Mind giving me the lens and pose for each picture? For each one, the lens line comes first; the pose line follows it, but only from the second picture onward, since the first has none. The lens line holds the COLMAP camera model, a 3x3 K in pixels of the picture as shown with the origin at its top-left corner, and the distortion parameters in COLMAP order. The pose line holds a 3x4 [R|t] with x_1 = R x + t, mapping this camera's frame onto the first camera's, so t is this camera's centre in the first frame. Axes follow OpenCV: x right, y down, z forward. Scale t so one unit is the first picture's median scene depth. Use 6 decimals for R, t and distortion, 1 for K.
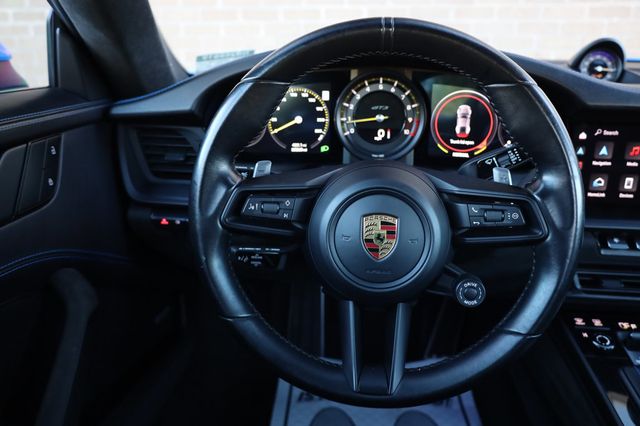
lens RADIAL K [[476.7, 0, 320.0], [0, 476.7, 213.0], [0, 0, 1]] dist [-0.013374, -0.001117]
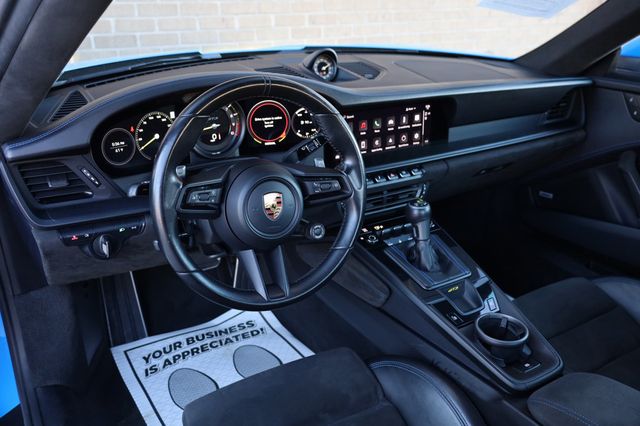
lens RADIAL K [[555.6, 0, 320.0], [0, 555.6, 213.0], [0, 0, 1]] dist [-0.002825, -0.003942]
pose [[0.798963, -0.228074, 0.556453, -0.618348], [0.193814, 0.973577, 0.120760, -0.095866], [-0.569293, 0.011365, 0.822056, -0.522468]]
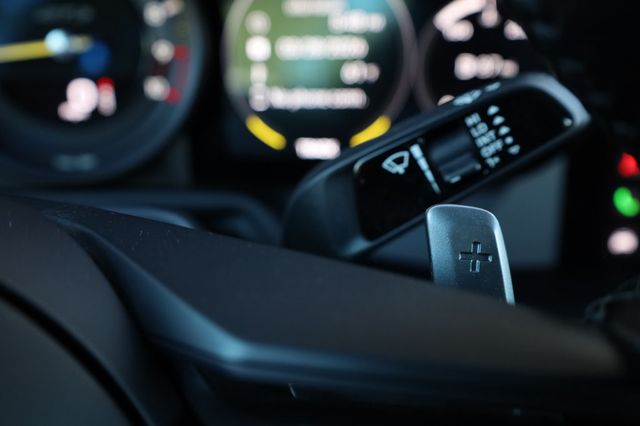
lens RADIAL K [[644.5, 0, 320.0], [0, 644.5, 213.0], [0, 0, 1]] dist [-0.000133, 0.002568]
pose [[0.974533, -0.055231, 0.217337, 0.205420], [0.066318, 0.996826, -0.044051, -0.058936], [-0.214214, 0.057343, 0.975102, 0.579840]]
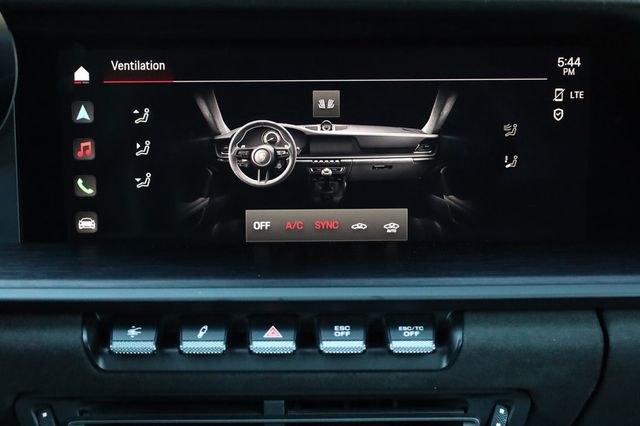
lens RADIAL K [[1366.3, 0, 320.0], [0, 1366.3, 213.0], [0, 0, 1]] dist [-0.012927, 0.005910]
pose [[0.993377, -0.034949, 0.109460, 0.620293], [0.045051, 0.994811, -0.091222, 0.065626], [-0.105704, 0.095549, 0.989796, -0.142567]]
